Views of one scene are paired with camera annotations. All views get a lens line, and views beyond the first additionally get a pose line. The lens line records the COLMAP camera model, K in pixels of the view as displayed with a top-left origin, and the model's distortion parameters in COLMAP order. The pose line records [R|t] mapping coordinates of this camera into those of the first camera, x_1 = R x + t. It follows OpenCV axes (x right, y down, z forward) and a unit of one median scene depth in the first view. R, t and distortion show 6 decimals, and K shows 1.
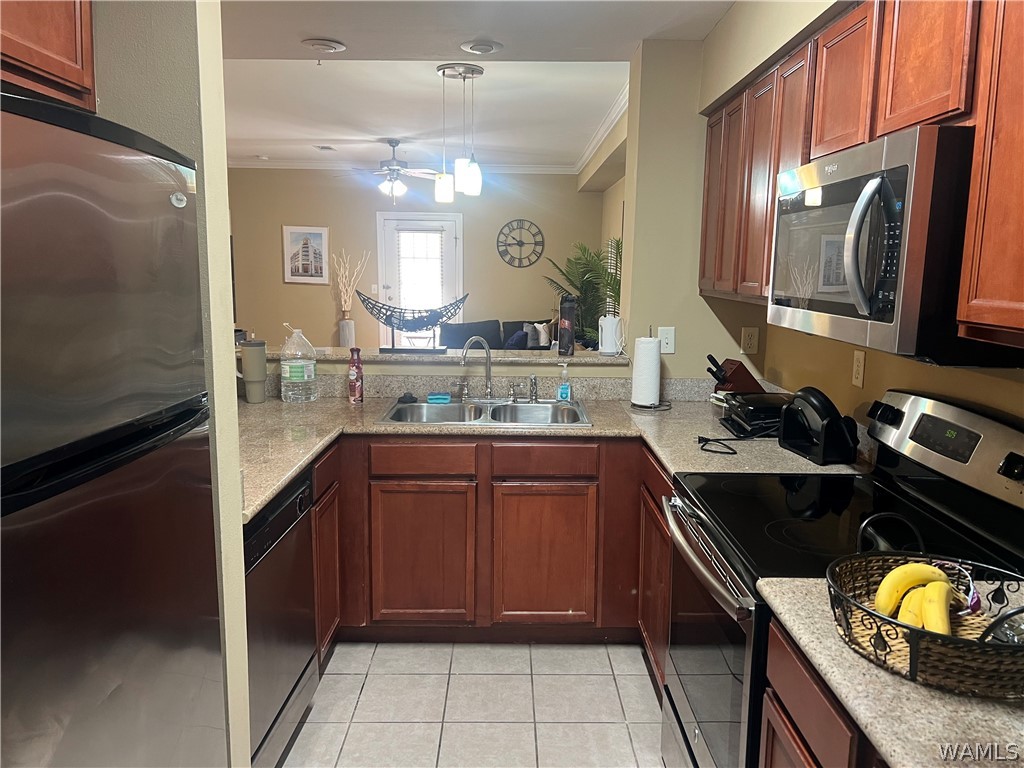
lens RADIAL K [[755.8, 0, 508.6], [0, 755.8, 384.6], [0, 0, 1]] dist [0.008487, -0.023584]
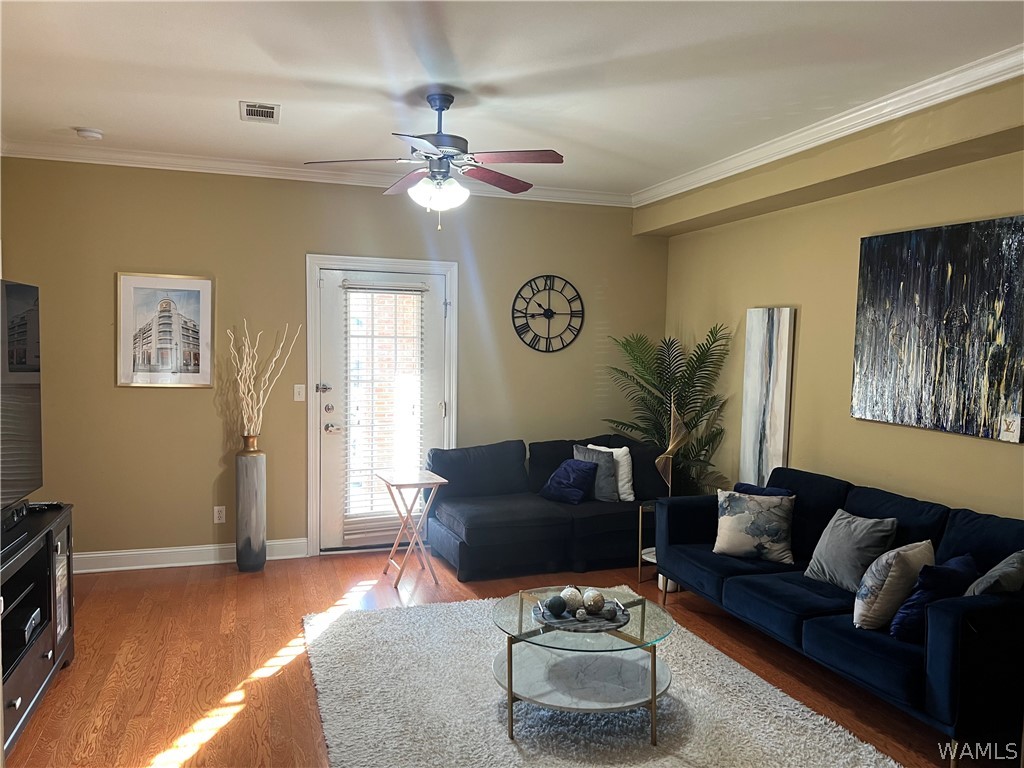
lens RADIAL K [[755.8, 0, 518.6], [0, 755.8, 384.8], [0, 0, 1]] dist [0.008487, -0.023584]
pose [[0.947212, -0.019665, 0.320003, -0.205439], [0.049437, 0.995138, -0.085180, -0.078038], [-0.316773, 0.096504, 0.943579, 0.433733]]
